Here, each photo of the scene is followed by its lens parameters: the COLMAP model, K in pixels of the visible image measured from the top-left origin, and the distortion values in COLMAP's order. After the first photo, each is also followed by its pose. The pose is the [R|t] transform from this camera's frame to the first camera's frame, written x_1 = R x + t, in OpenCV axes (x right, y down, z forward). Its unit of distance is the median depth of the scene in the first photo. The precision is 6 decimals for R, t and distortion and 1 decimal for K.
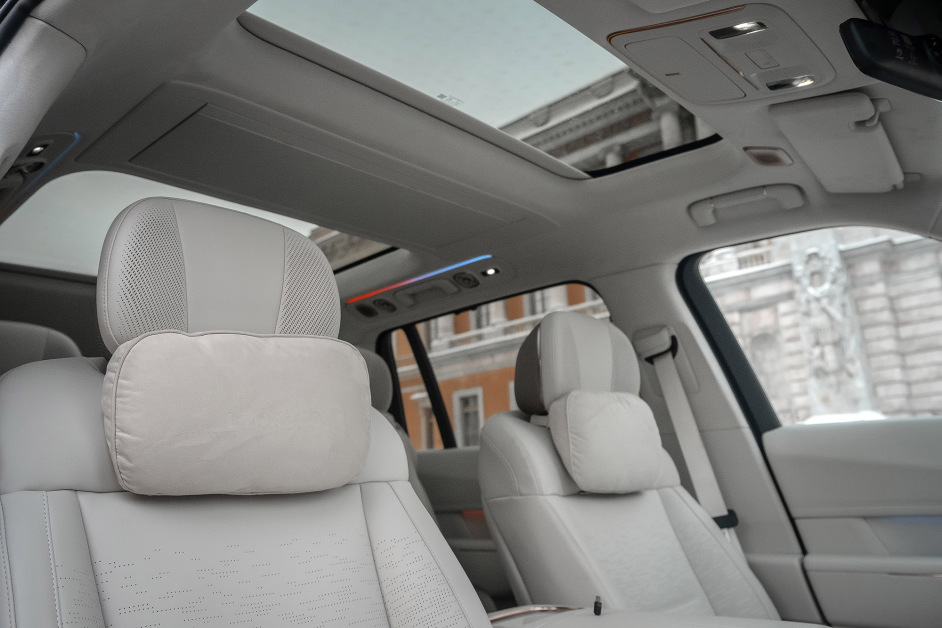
lens RADIAL K [[755.1, 0, 471.0], [0, 755.1, 314.0], [0, 0, 1]] dist [0.003851, -0.002019]
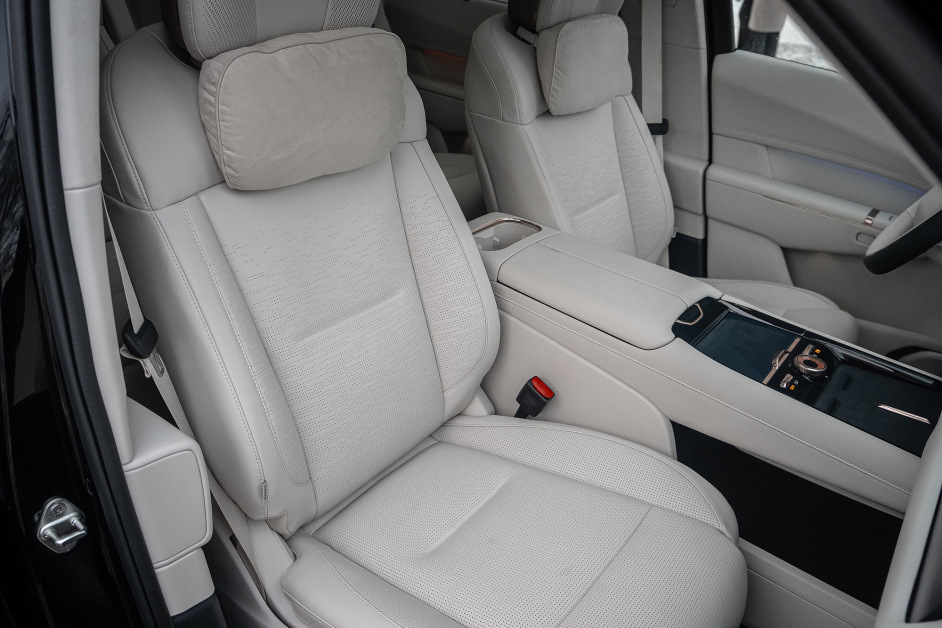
lens RADIAL K [[755.1, 0, 471.0], [0, 755.1, 314.0], [0, 0, 1]] dist [0.003851, -0.002019]
pose [[0.983651, 0.076200, 0.163168, -0.149073], [-0.166555, 0.729503, 0.663388, -0.304342], [-0.068481, -0.679719, 0.730268, -0.053411]]
